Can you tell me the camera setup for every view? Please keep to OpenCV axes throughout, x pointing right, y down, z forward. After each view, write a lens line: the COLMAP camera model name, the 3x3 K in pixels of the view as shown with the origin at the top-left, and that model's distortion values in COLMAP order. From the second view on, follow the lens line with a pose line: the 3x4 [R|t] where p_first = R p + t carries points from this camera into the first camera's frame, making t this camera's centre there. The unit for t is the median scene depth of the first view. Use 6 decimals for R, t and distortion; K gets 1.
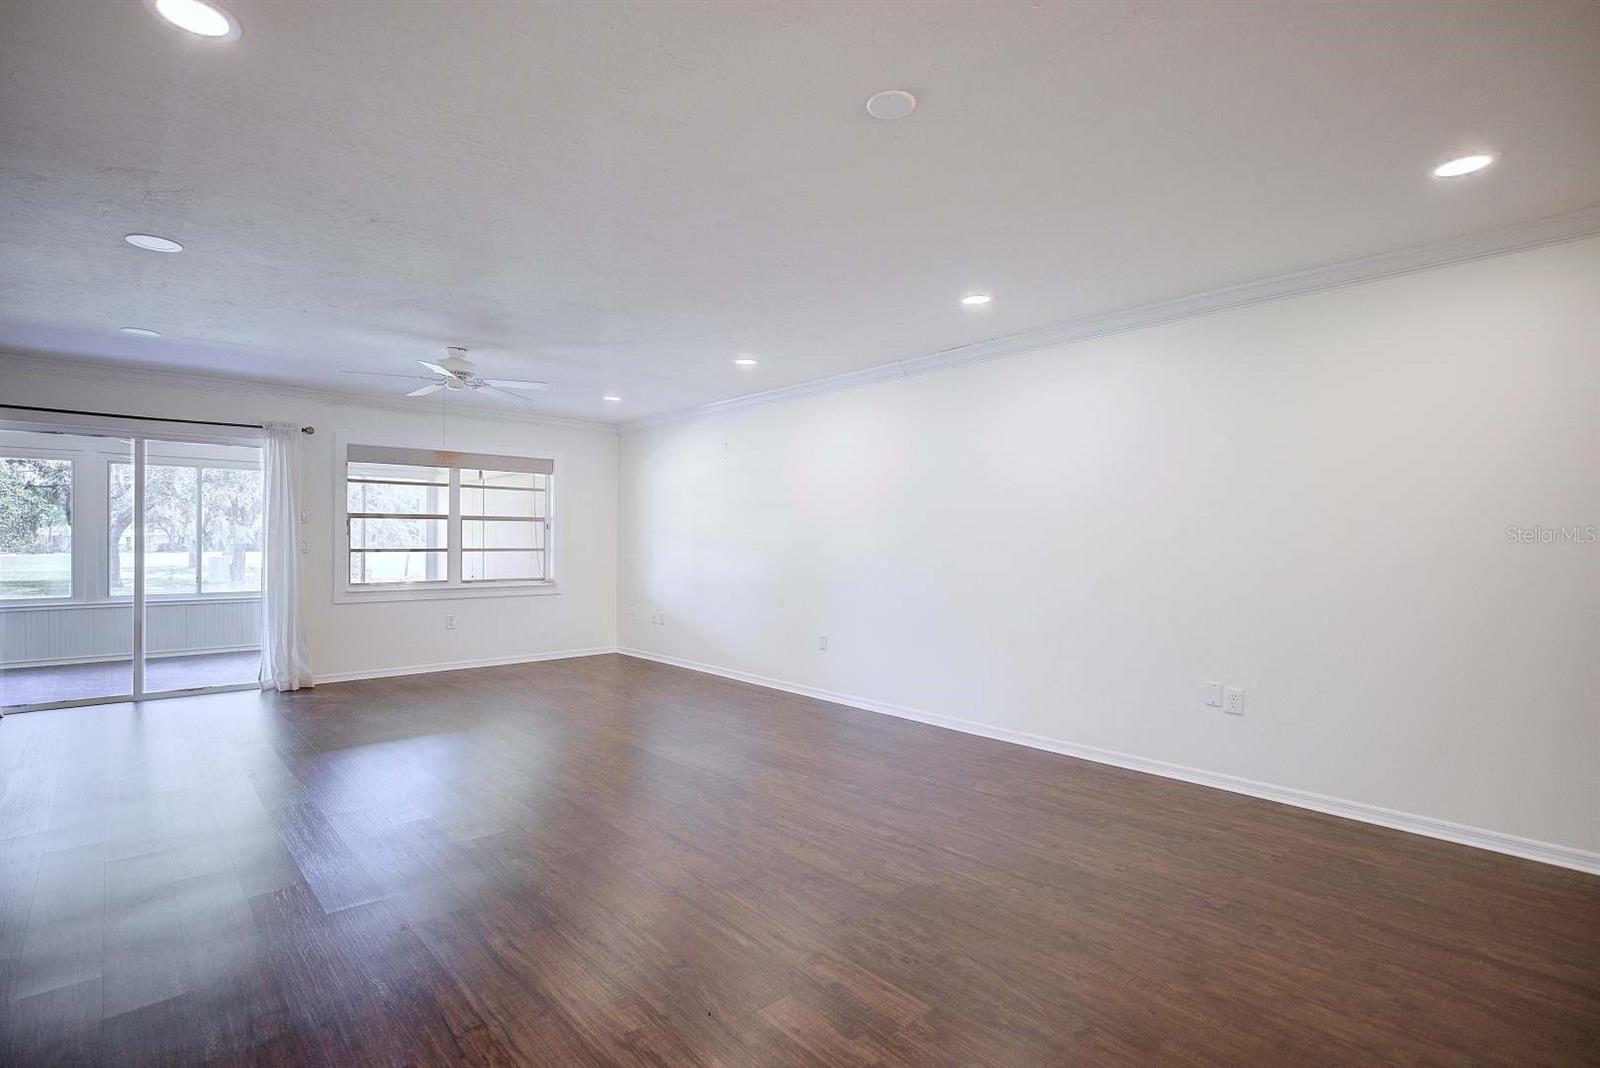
lens RADIAL K [[756.9, 0, 800.0], [0, 756.9, 534.0], [0, 0, 1]] dist [-0.002006, 0.000328]
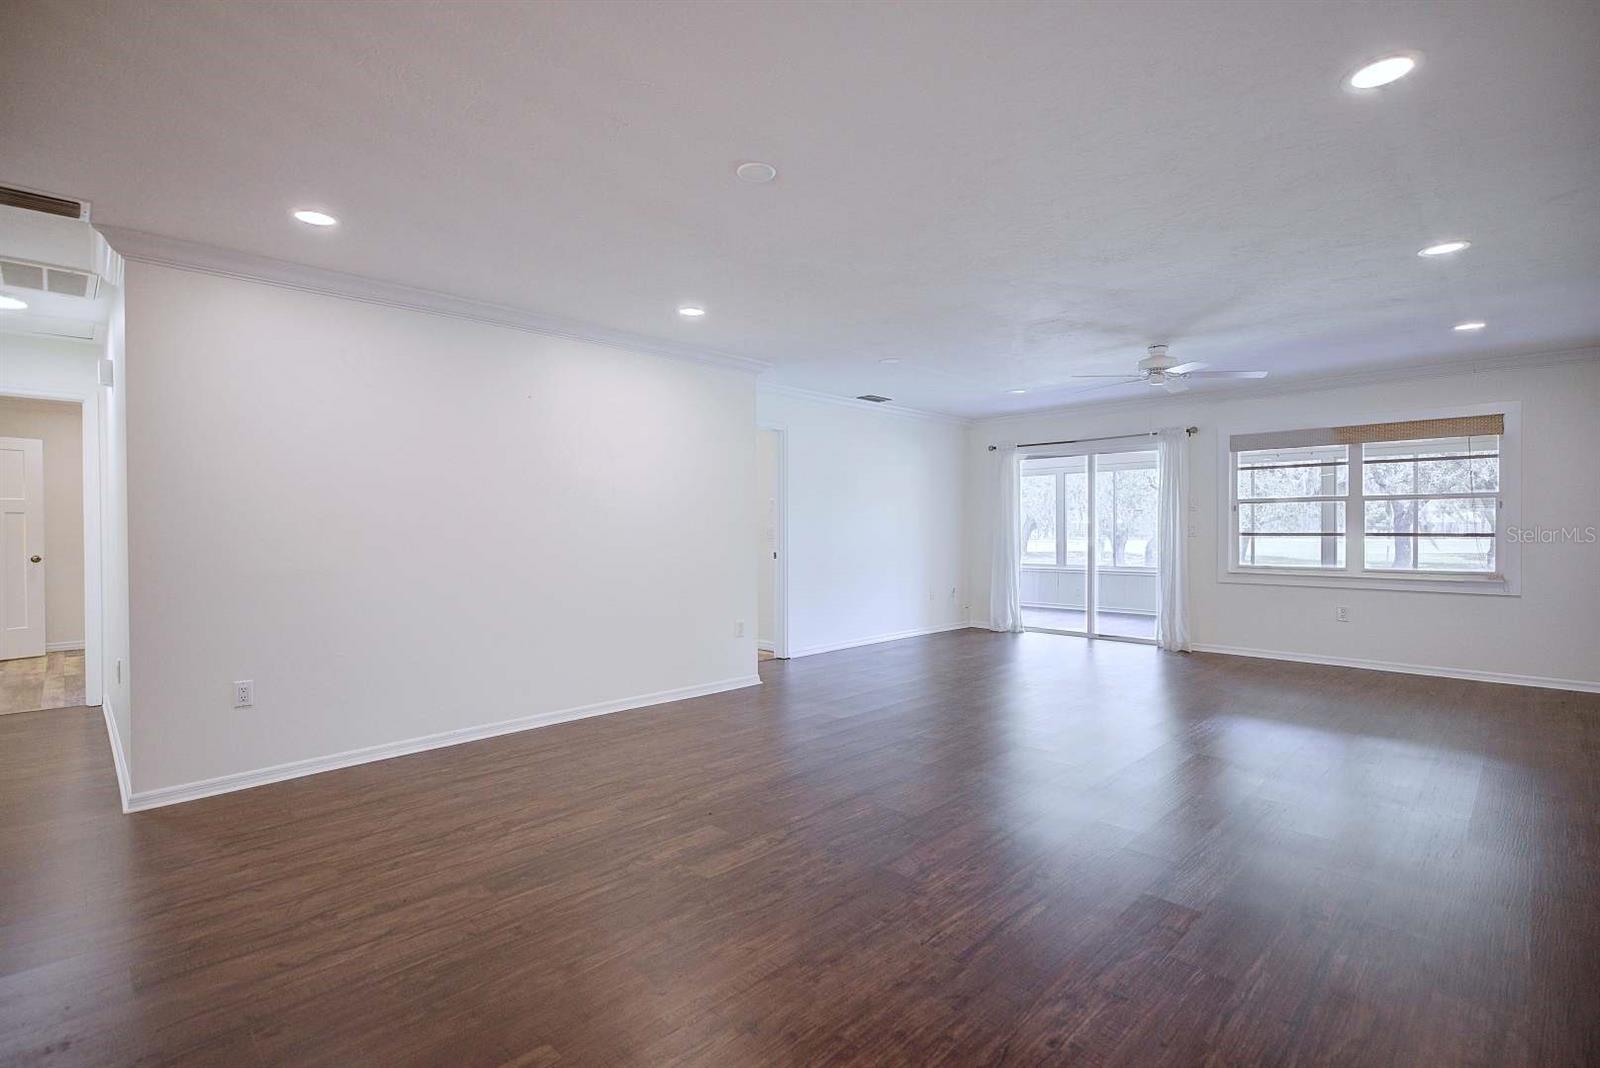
lens RADIAL K [[756.9, 0, 800.0], [0, 756.9, 534.0], [0, 0, 1]] dist [-0.002006, 0.000328]
pose [[0.044721, 0.006515, -0.998978, 0.454694], [0.014779, 0.999865, 0.007183, 0.004473], [0.998890, -0.015085, 0.044618, 0.334391]]
